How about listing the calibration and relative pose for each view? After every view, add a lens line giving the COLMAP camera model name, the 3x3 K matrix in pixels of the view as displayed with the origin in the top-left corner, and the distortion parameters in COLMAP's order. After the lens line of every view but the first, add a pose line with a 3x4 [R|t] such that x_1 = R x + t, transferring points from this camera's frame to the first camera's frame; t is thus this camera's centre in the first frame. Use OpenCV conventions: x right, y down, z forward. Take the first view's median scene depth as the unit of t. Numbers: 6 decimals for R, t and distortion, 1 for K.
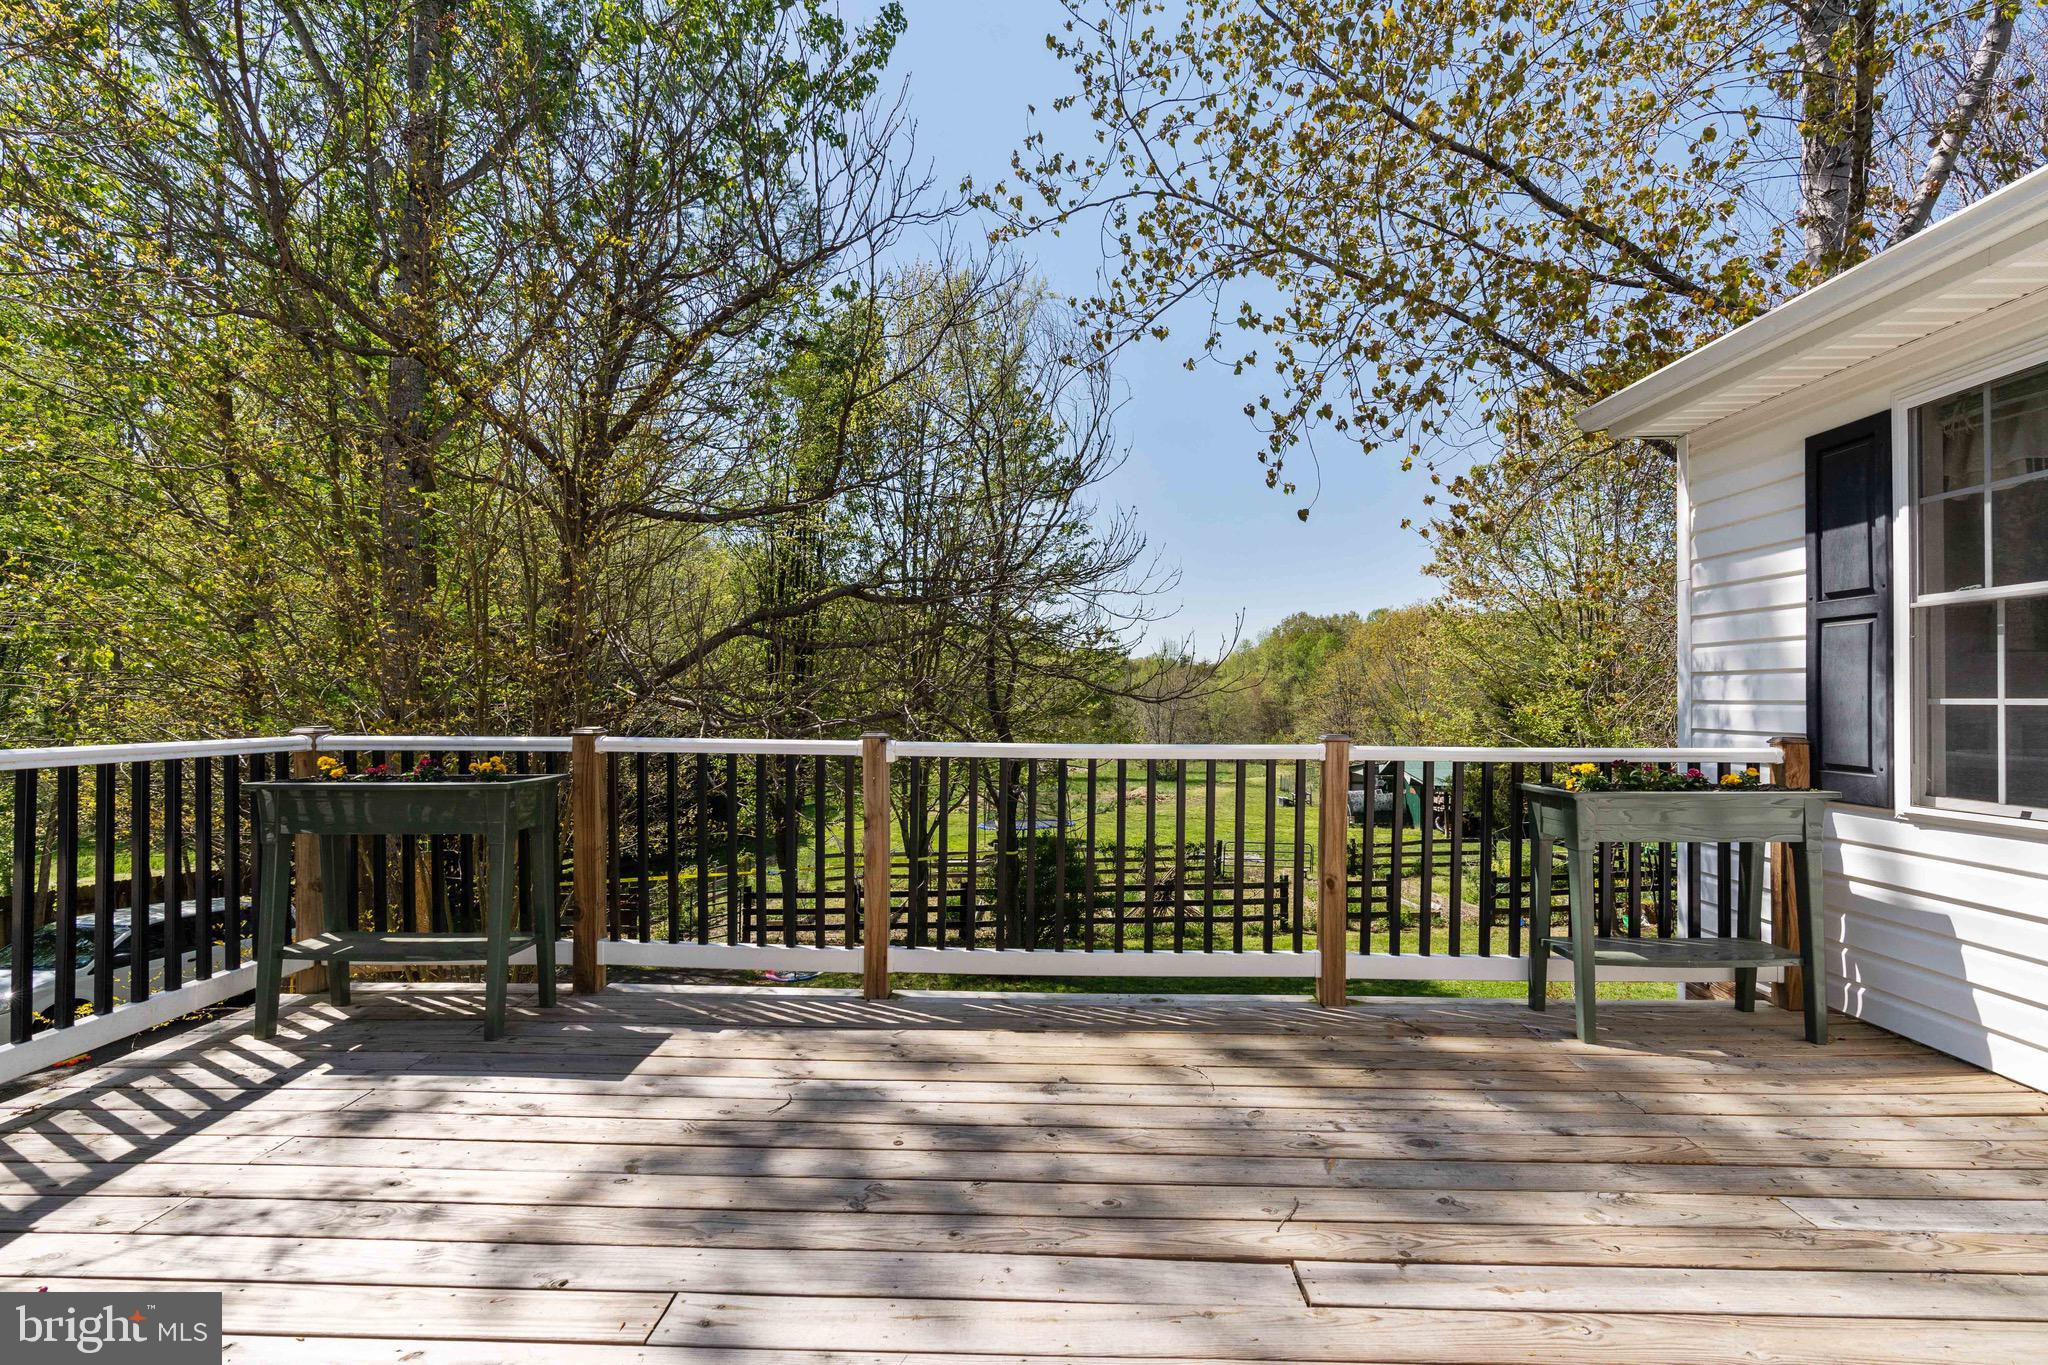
lens RADIAL K [[938.2, 0, 1035.3], [0, 938.2, 686.6], [0, 0, 1]] dist [-0.002210, 0.000573]
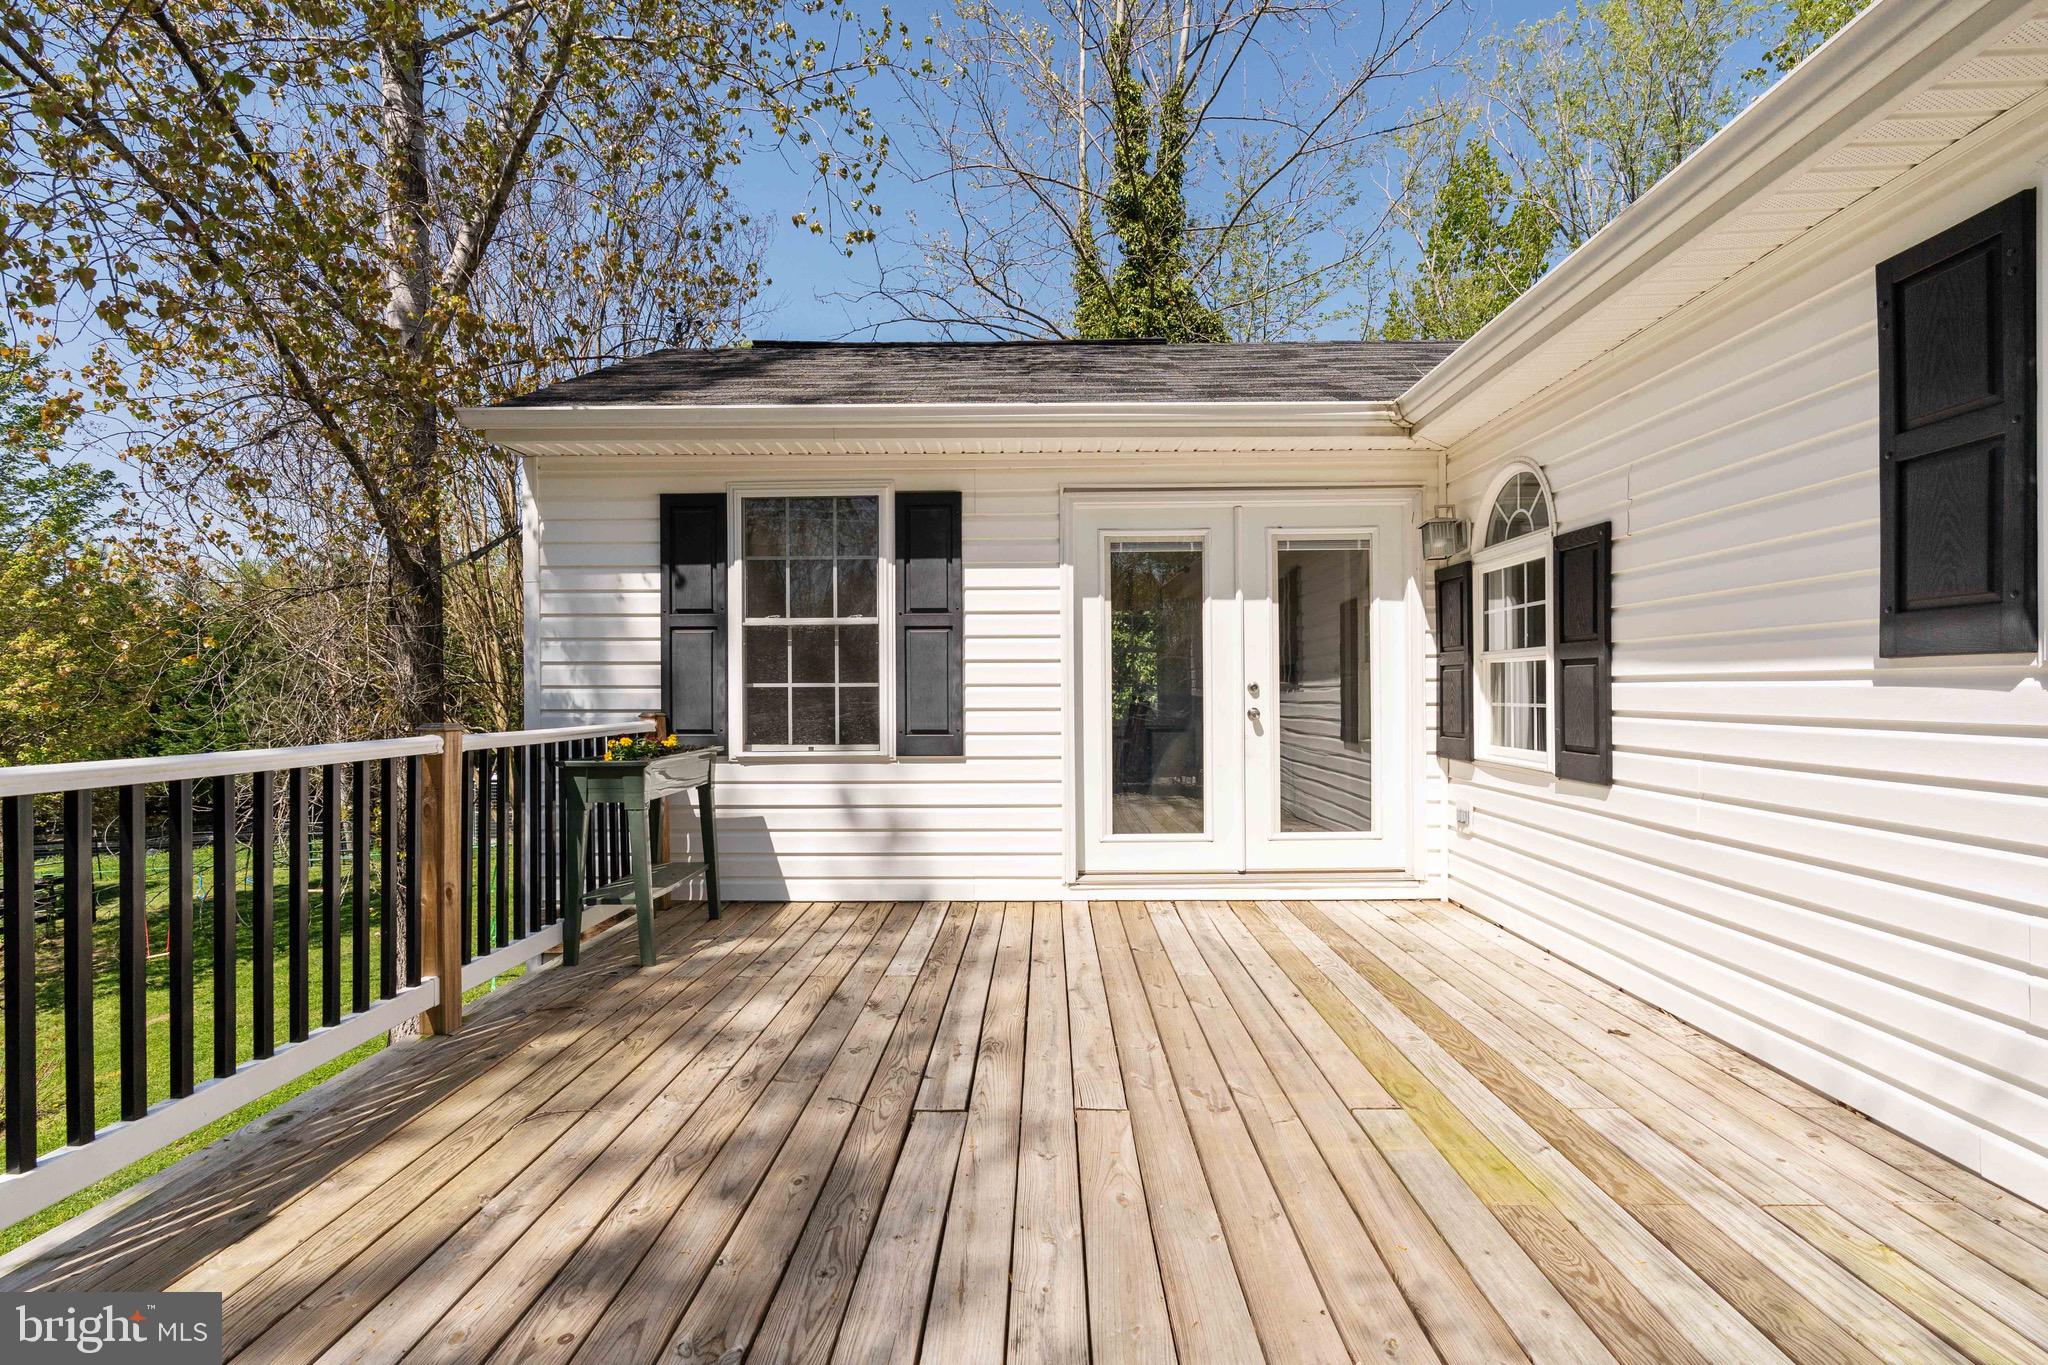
lens RADIAL K [[938.2, 0, 1035.3], [0, 938.2, 686.6], [0, 0, 1]] dist [-0.002210, 0.000573]
pose [[-0.020659, 0.003592, 0.999780, -0.611775], [-0.012298, 0.999917, -0.003847, 0.017184], [-0.999711, -0.012374, -0.020613, 0.514291]]
